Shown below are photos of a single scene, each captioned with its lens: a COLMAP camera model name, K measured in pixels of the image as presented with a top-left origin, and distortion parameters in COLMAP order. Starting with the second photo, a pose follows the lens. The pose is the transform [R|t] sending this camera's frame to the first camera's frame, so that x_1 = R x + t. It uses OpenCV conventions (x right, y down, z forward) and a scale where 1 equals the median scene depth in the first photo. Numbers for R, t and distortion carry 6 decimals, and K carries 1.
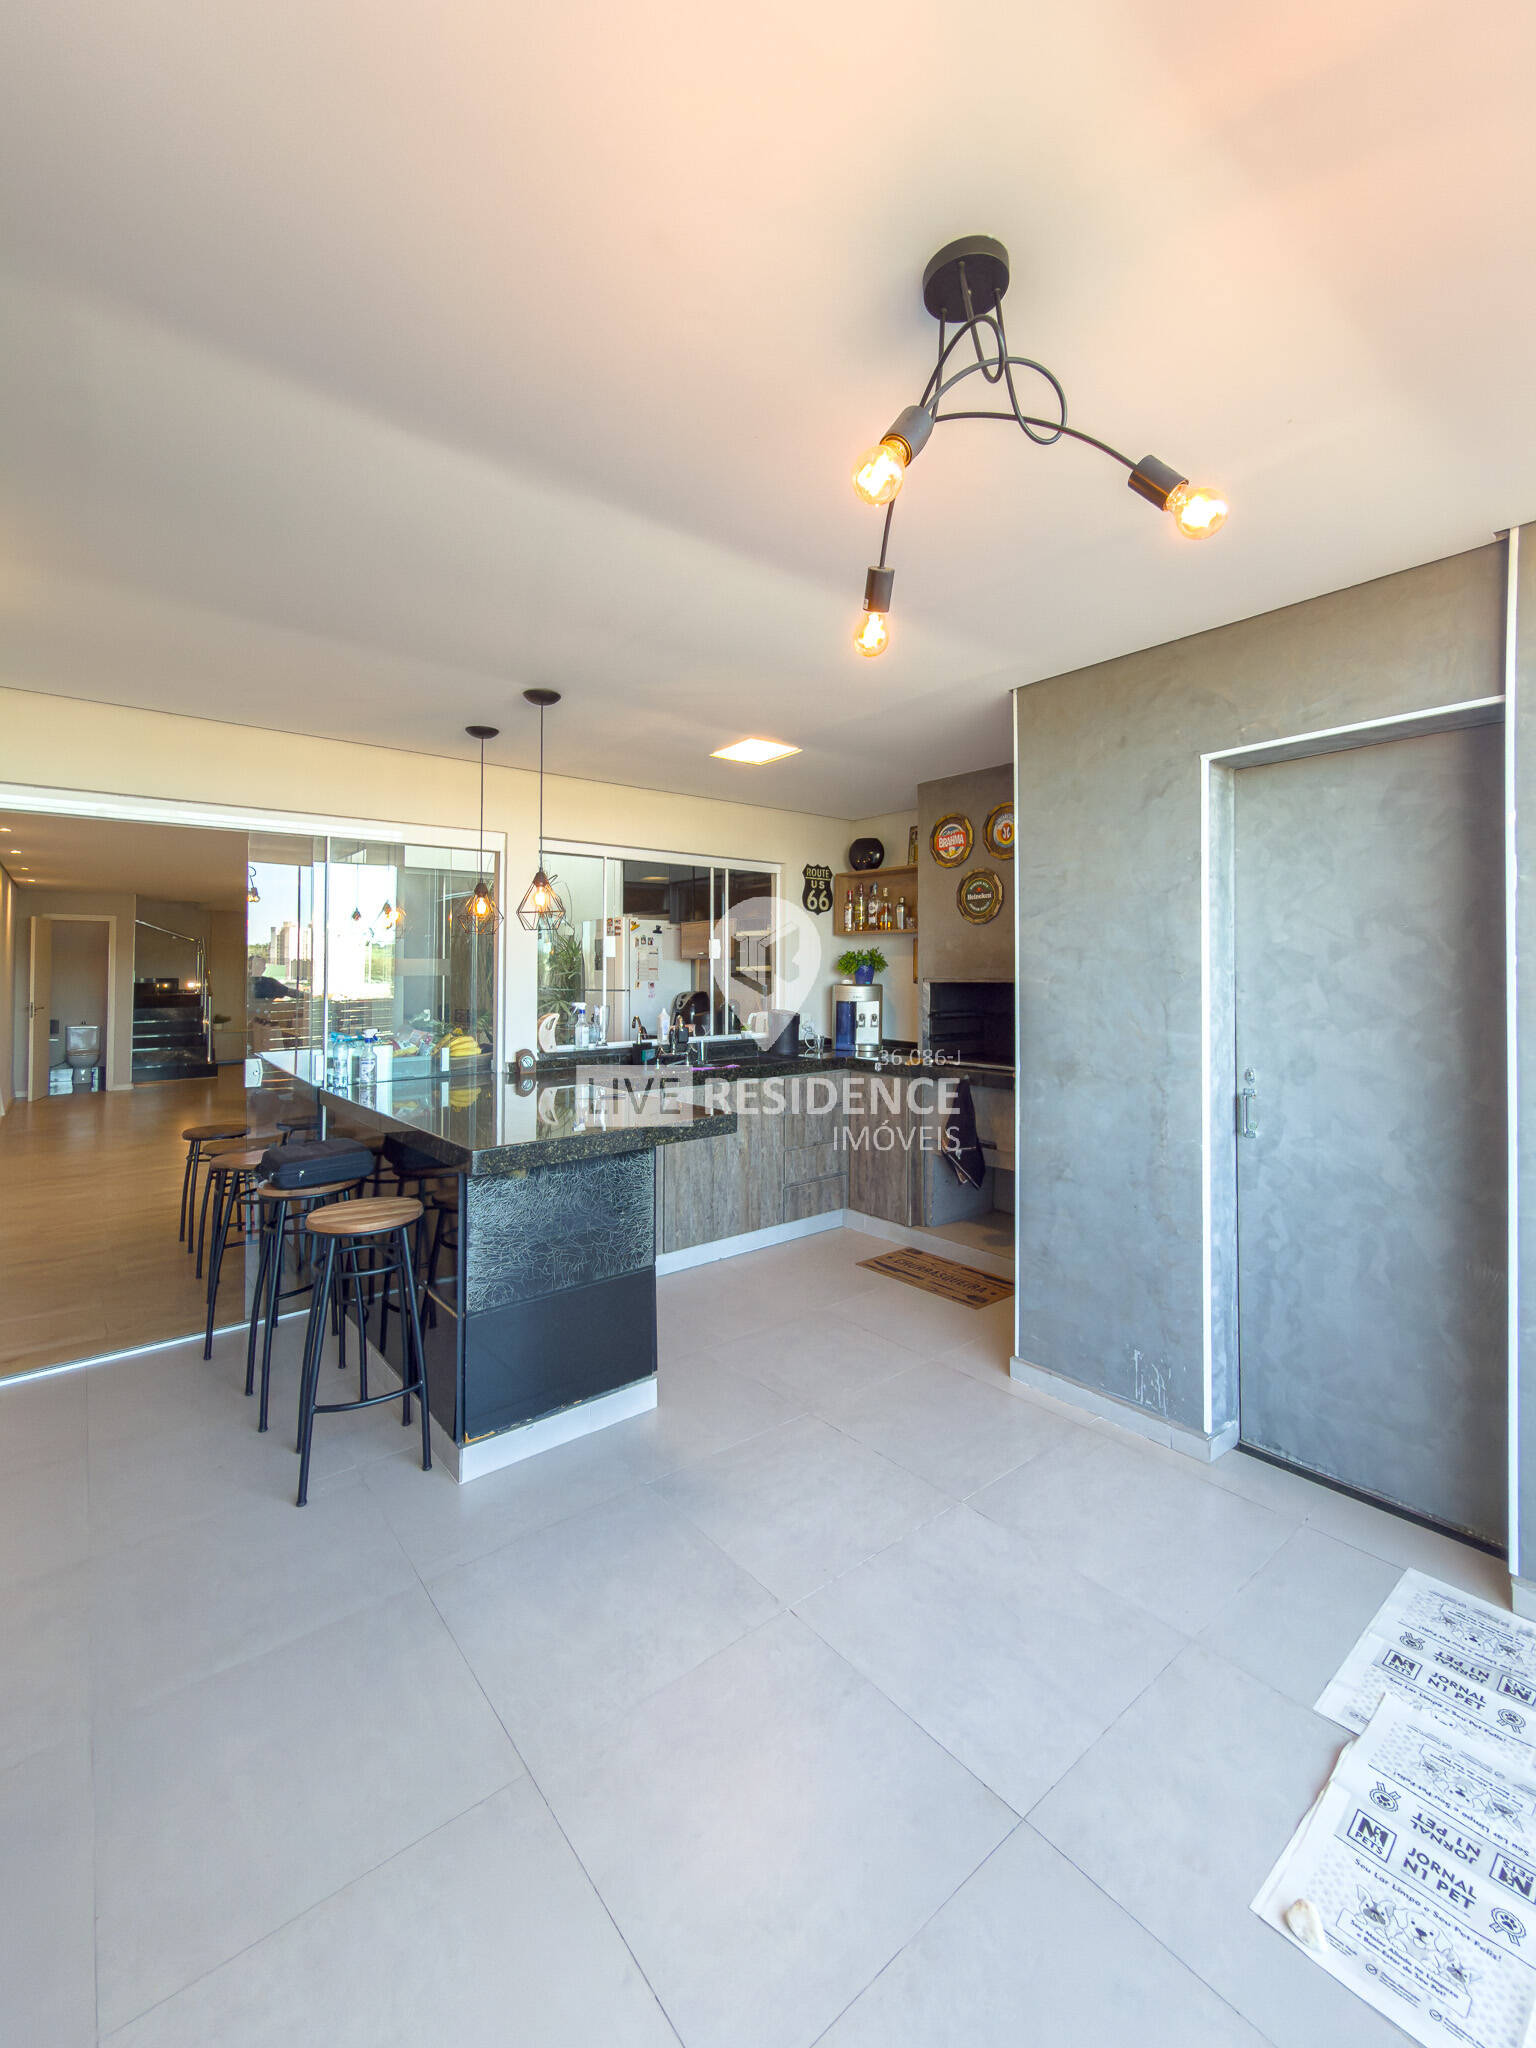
lens RADIAL K [[844.5, 0, 766.2], [0, 844.5, 937.3], [0, 0, 1]] dist [0.000598, -0.000114]
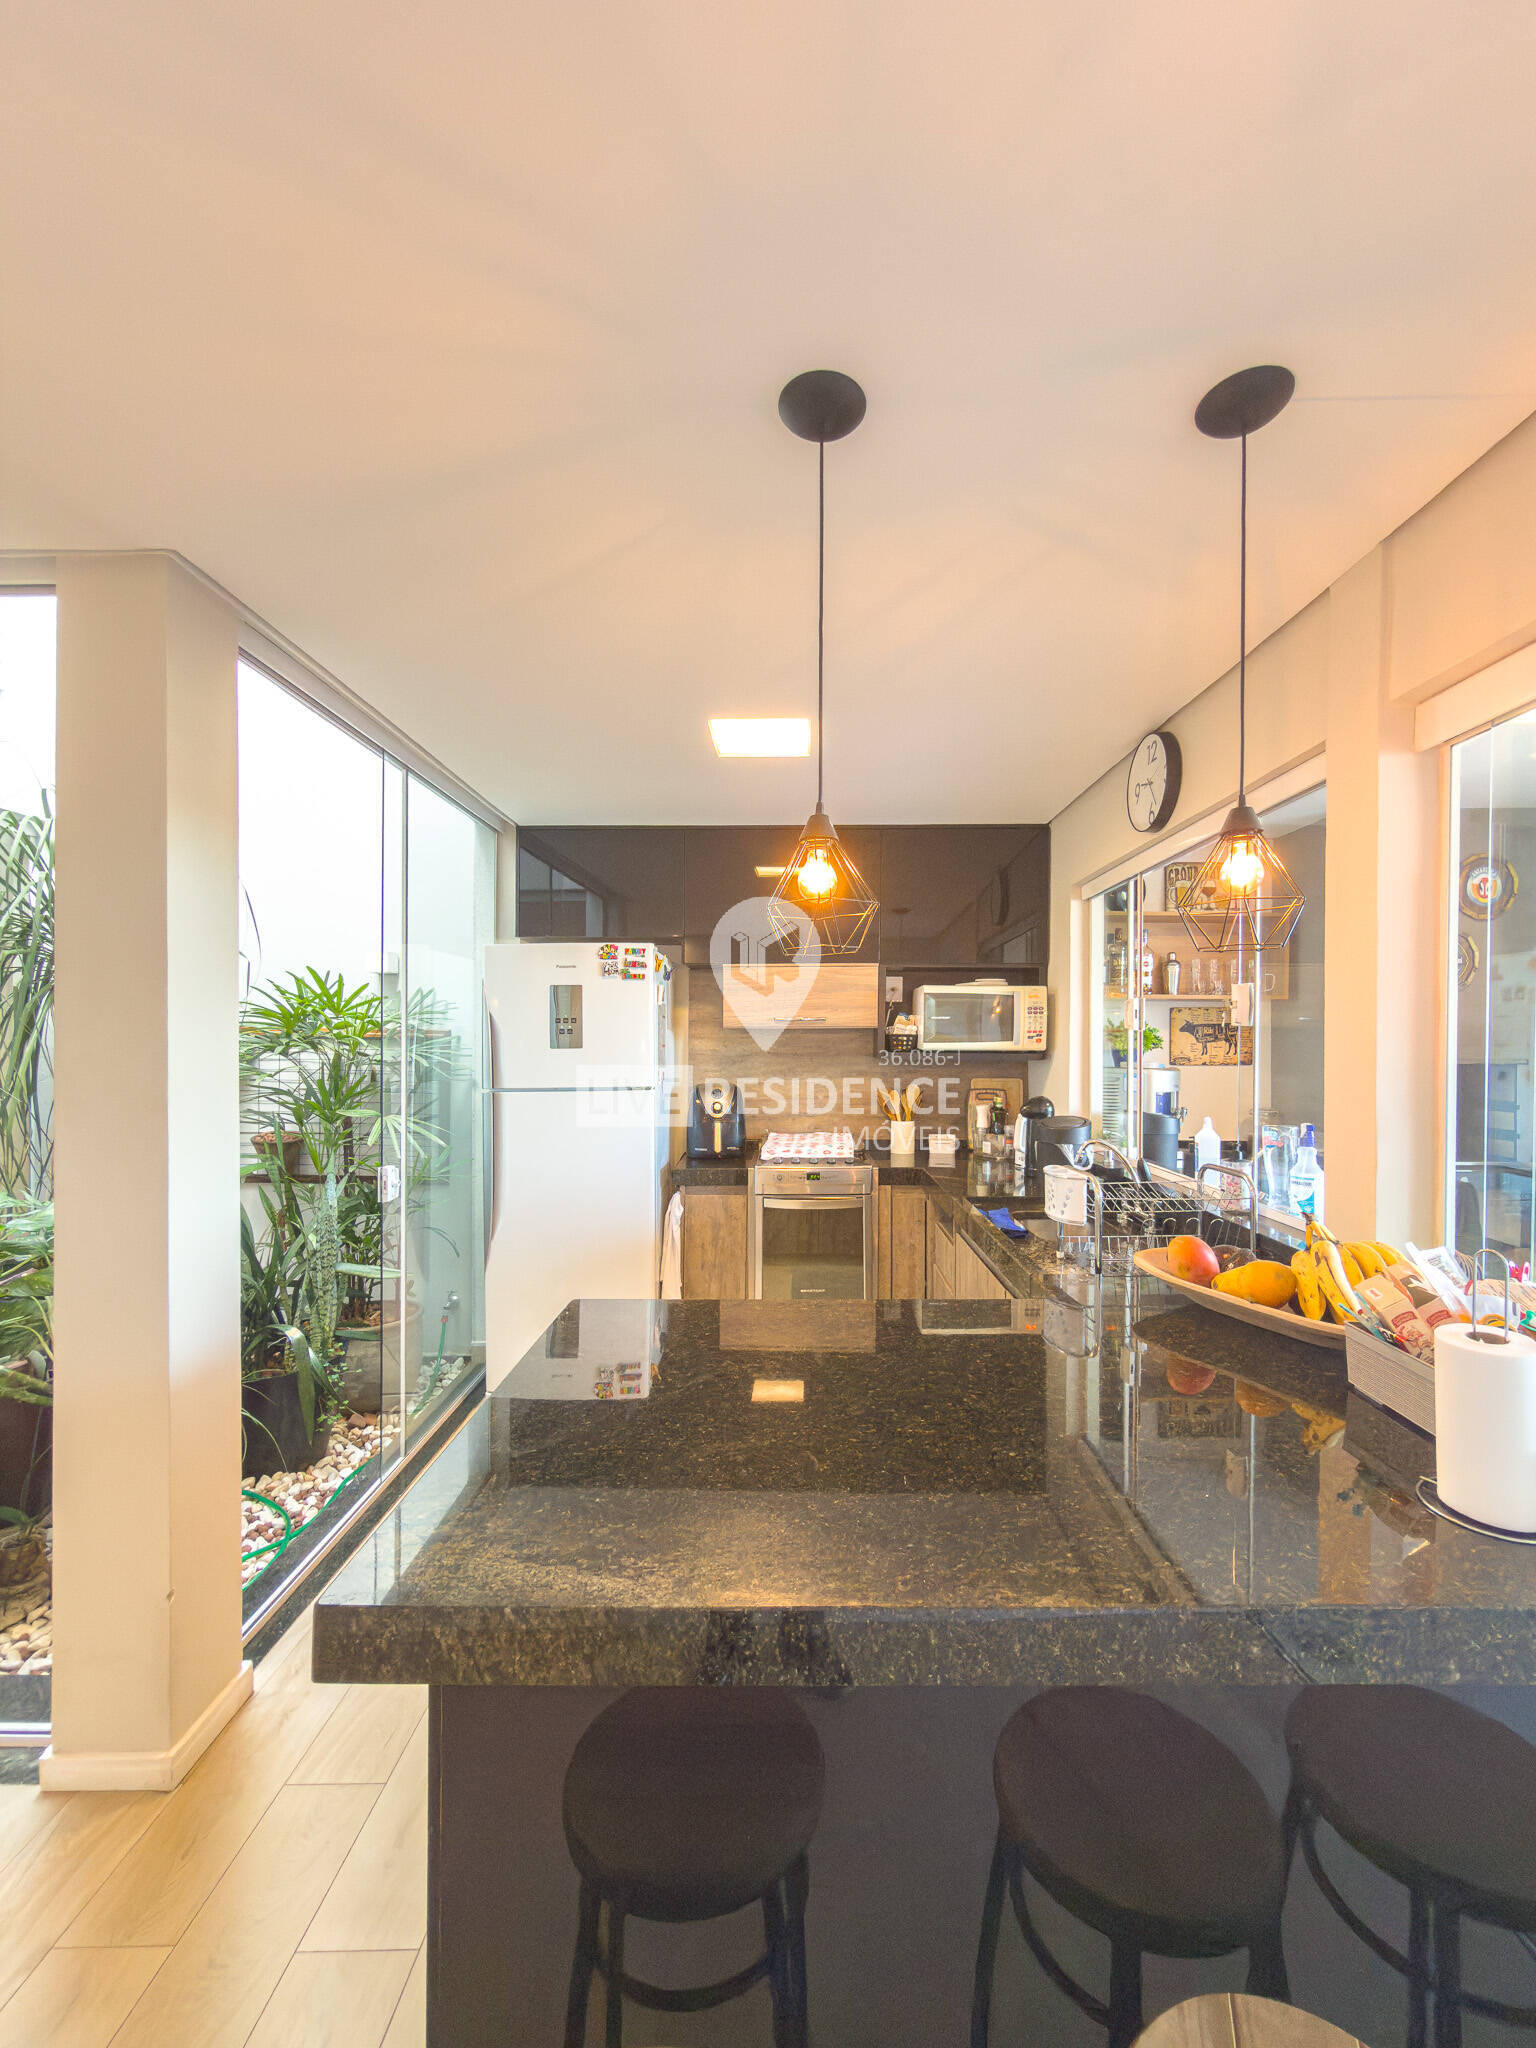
lens RADIAL K [[824.9, 0, 778.1], [0, 824.9, 1041.9], [0, 0, 1]] dist [0.001072, 0.000257]
pose [[0.642375, 0.003831, 0.766381, -0.797272], [-0.030287, 0.999333, 0.020391, 0.036018], [-0.765792, -0.036310, 0.642062, 0.984603]]
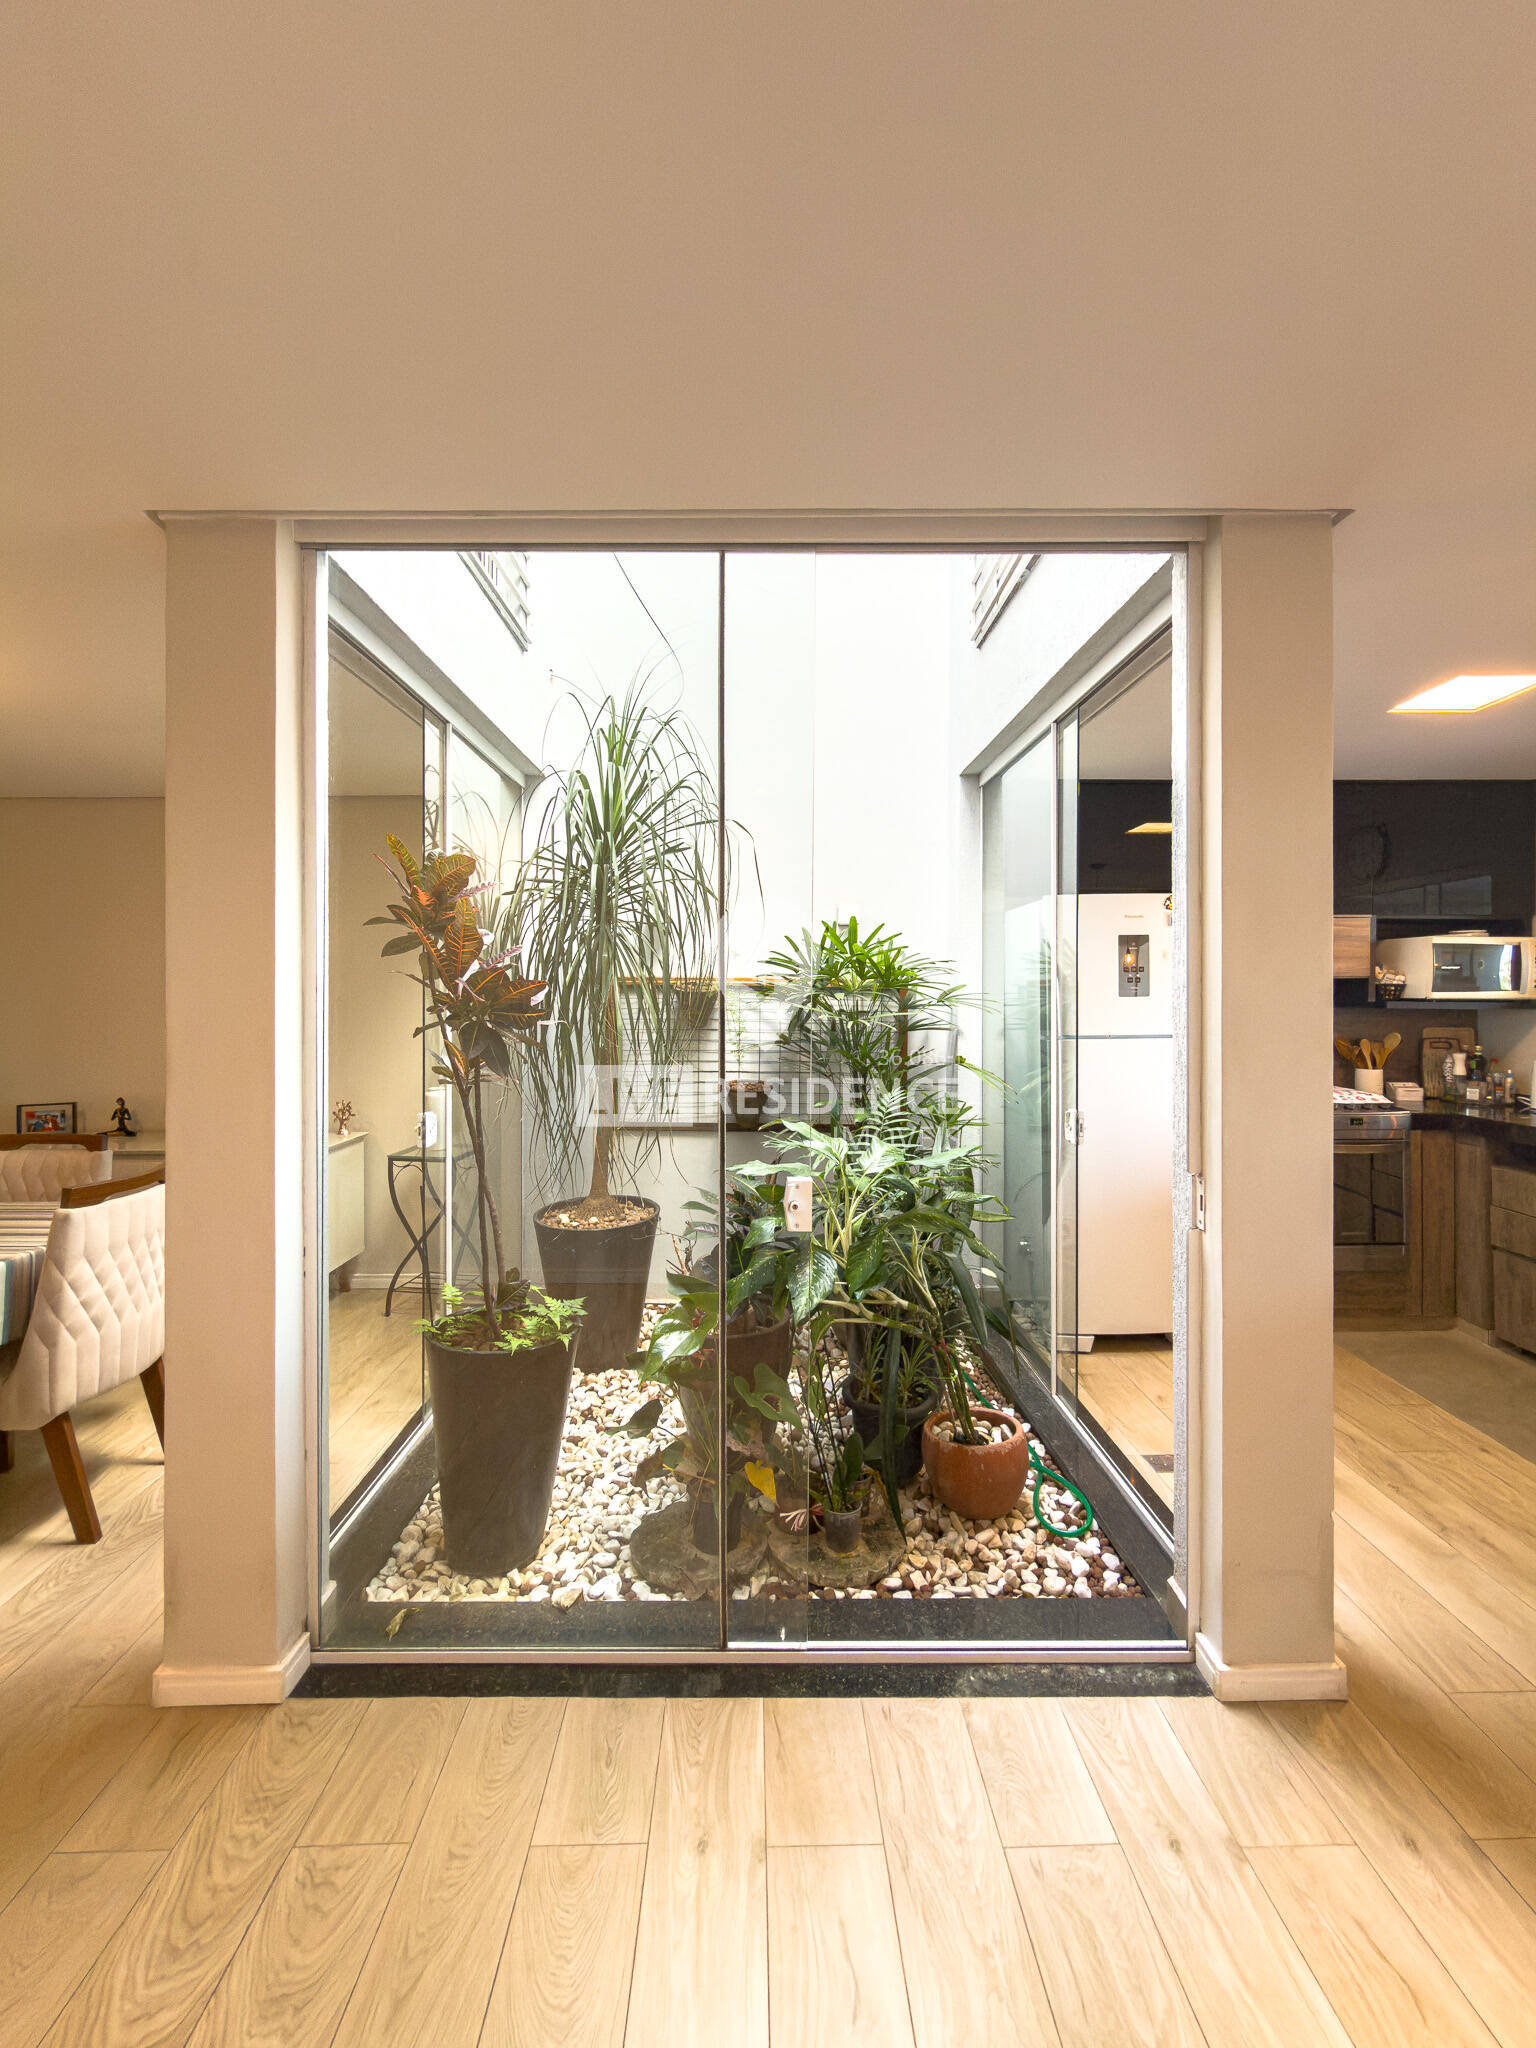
lens RADIAL K [[826.9, 0, 763.8], [0, 826.9, 998.7], [0, 0, 1]] dist [0.000872, -0.000049]
pose [[0.629603, 0.005144, 0.776900, -1.171562], [-0.031143, 0.999341, 0.018621, 0.062339], [-0.776293, -0.035919, 0.629348, 1.412346]]
